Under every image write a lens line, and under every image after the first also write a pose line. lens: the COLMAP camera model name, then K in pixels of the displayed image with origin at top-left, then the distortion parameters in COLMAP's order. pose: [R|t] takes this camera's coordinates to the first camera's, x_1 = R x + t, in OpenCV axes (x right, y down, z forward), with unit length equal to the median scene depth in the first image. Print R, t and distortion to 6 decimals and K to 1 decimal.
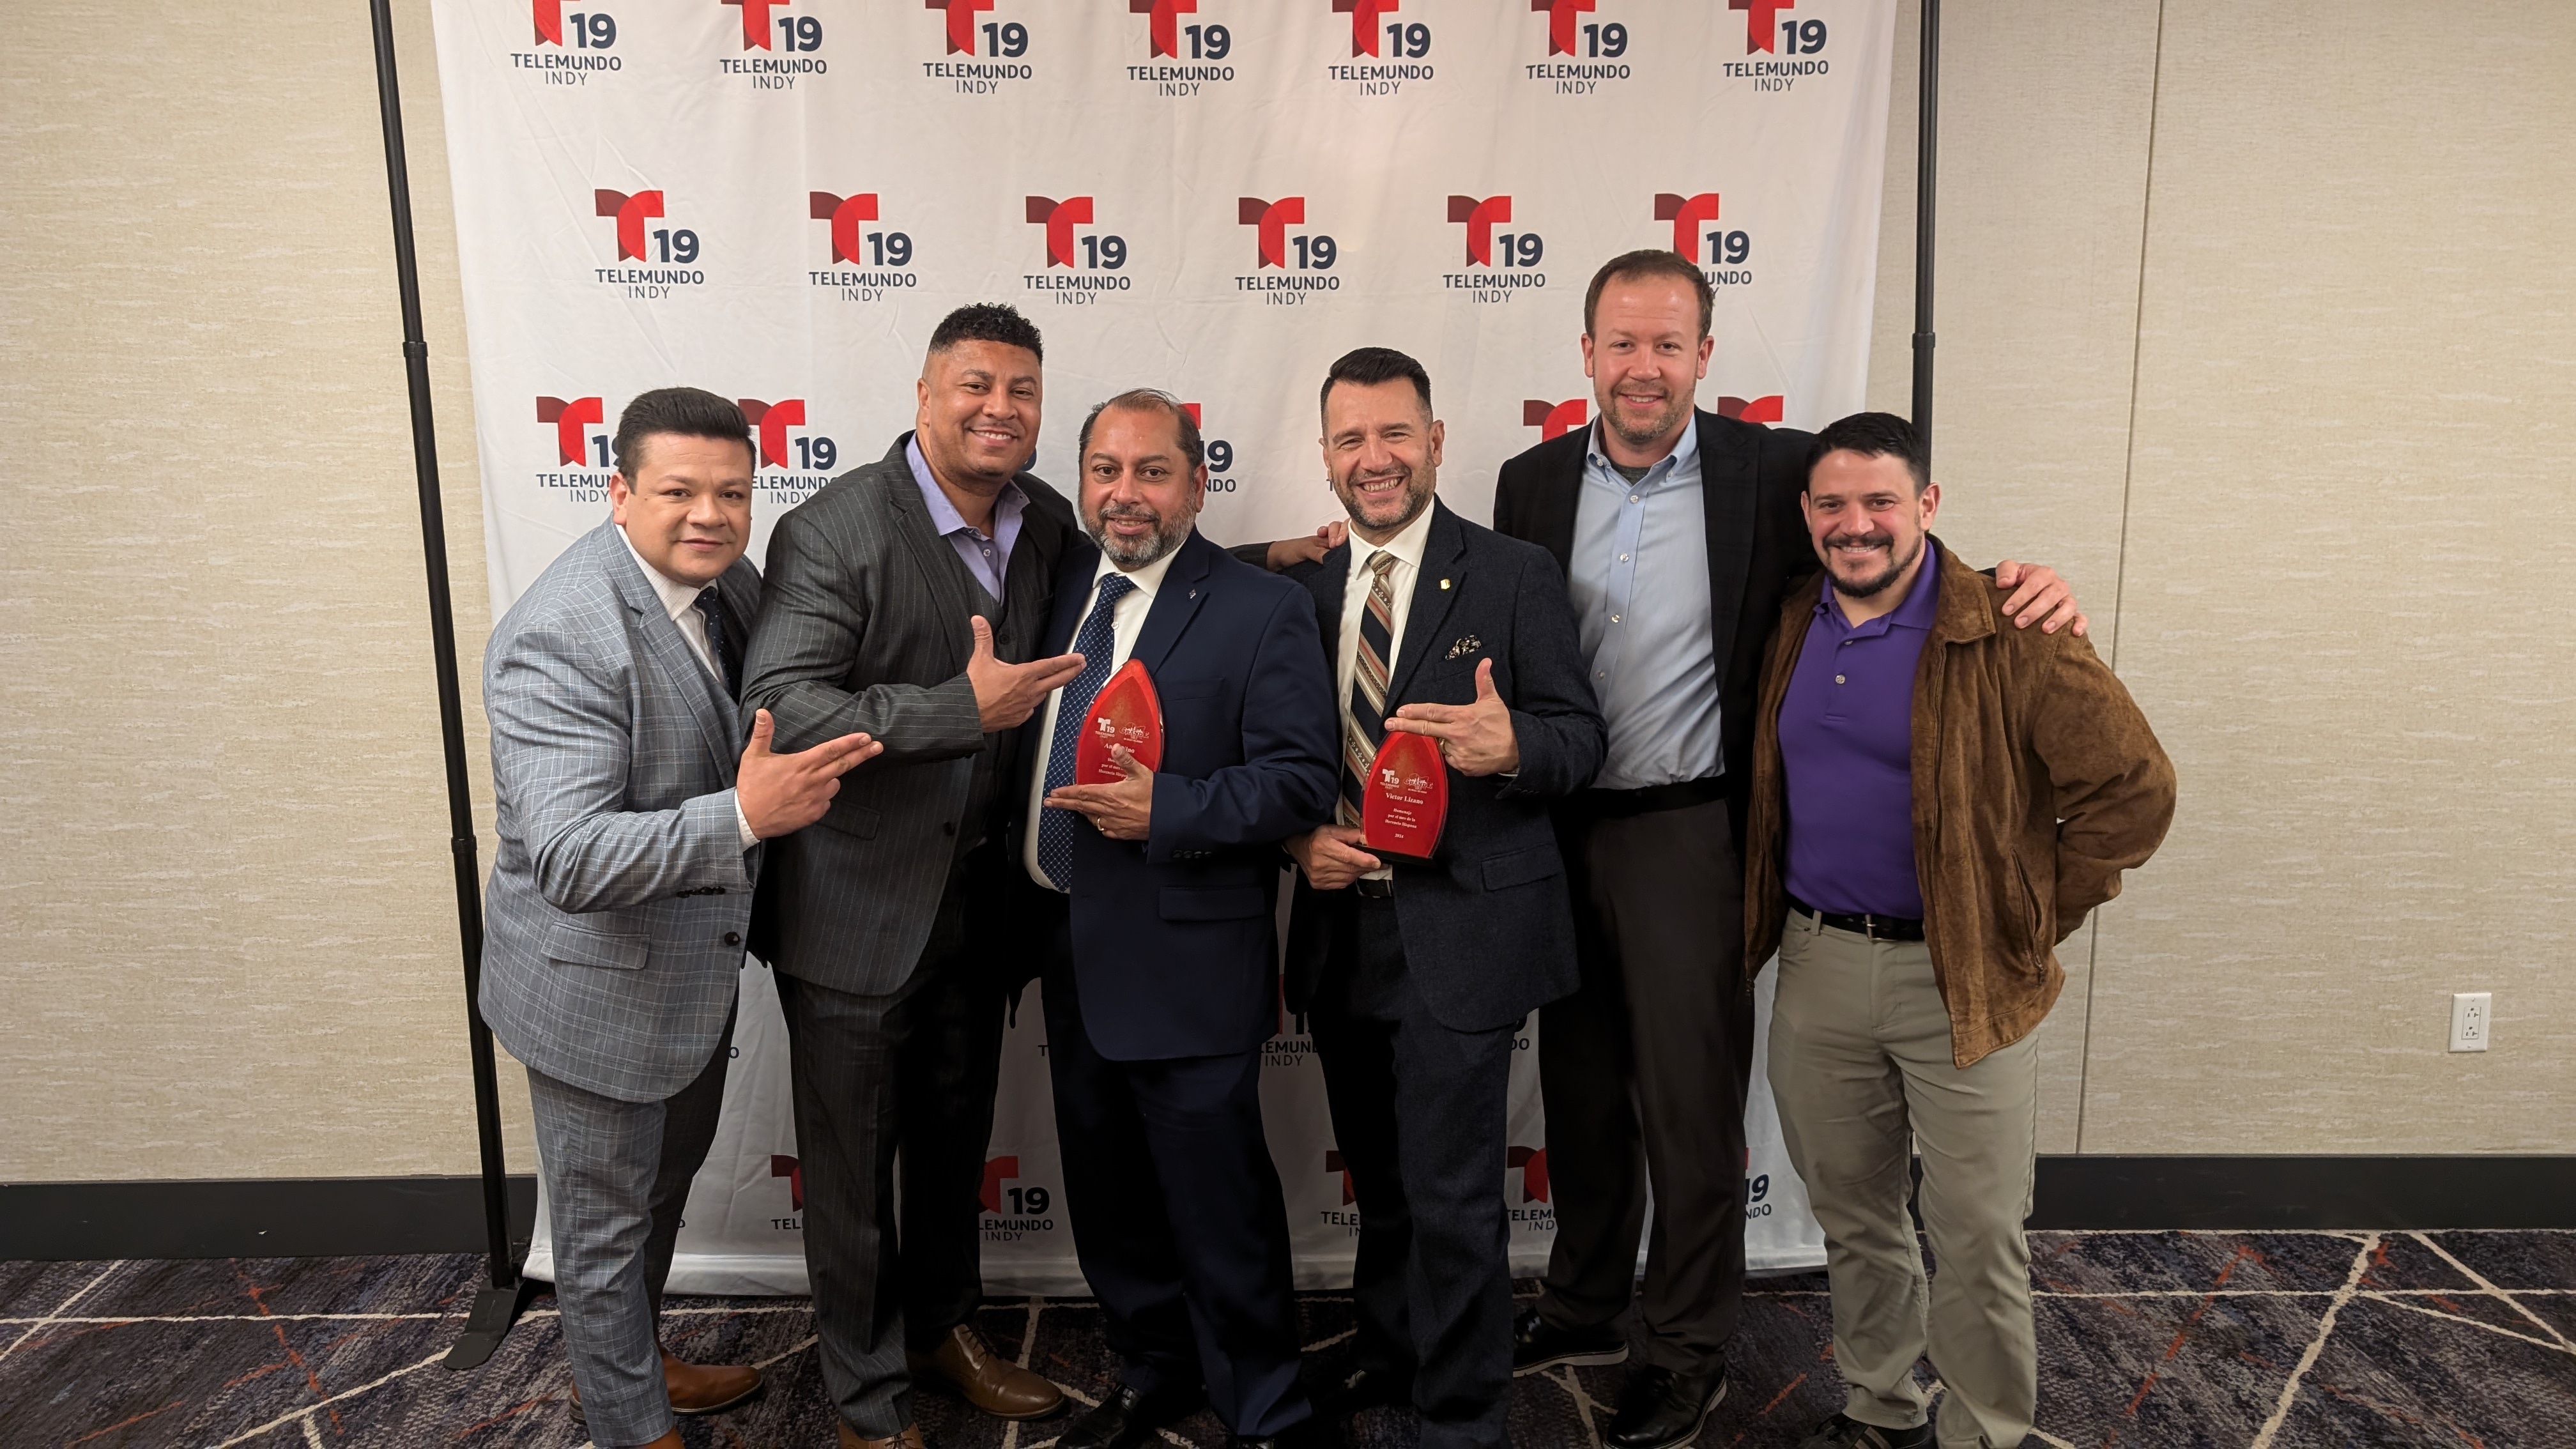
lens RADIAL K [[1858.6, 0, 1270.2], [0, 1858.6, 673.5], [0, 0, 1]] dist [-0.013927, 0.016969]
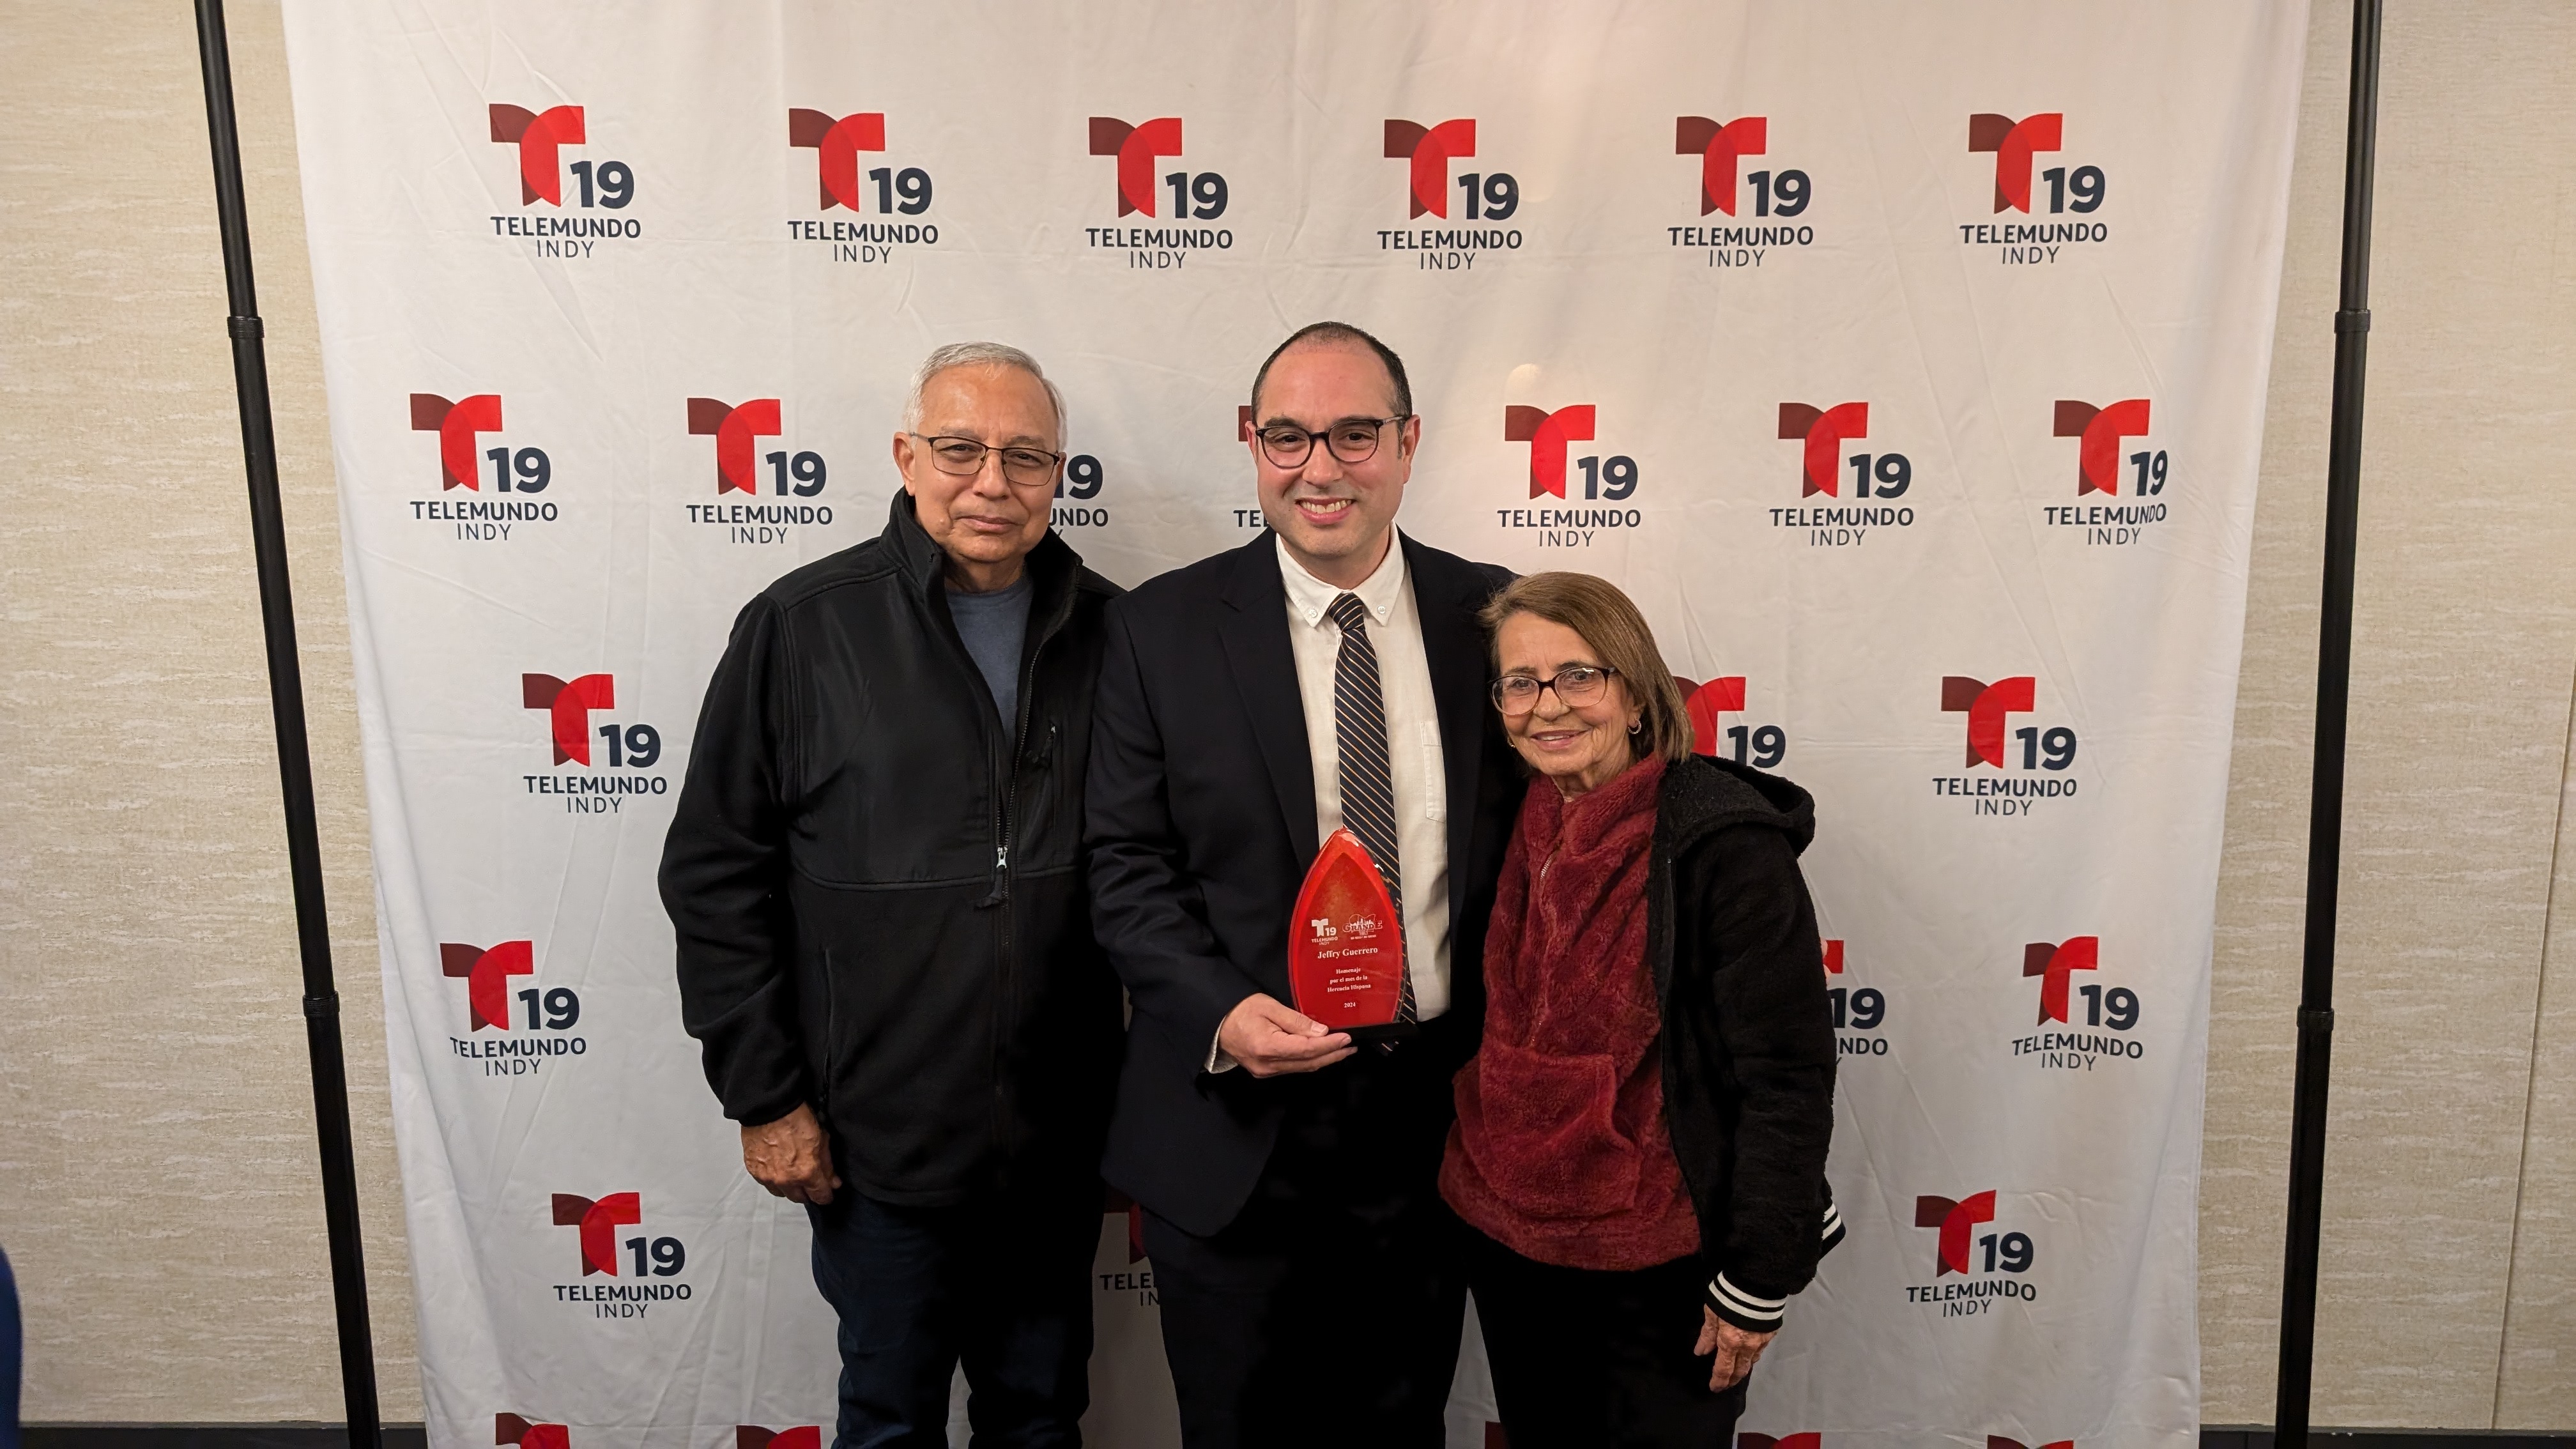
lens RADIAL K [[1858.6, 0, 1309.3], [0, 1858.6, 721.0], [0, 0, 1]] dist [-0.013927, 0.016969]
pose [[0.999659, 0.007565, -0.024984, -0.026106], [-0.007622, 0.999969, -0.002182, -0.022207], [0.024966, 0.002372, 0.999685, 0.282410]]
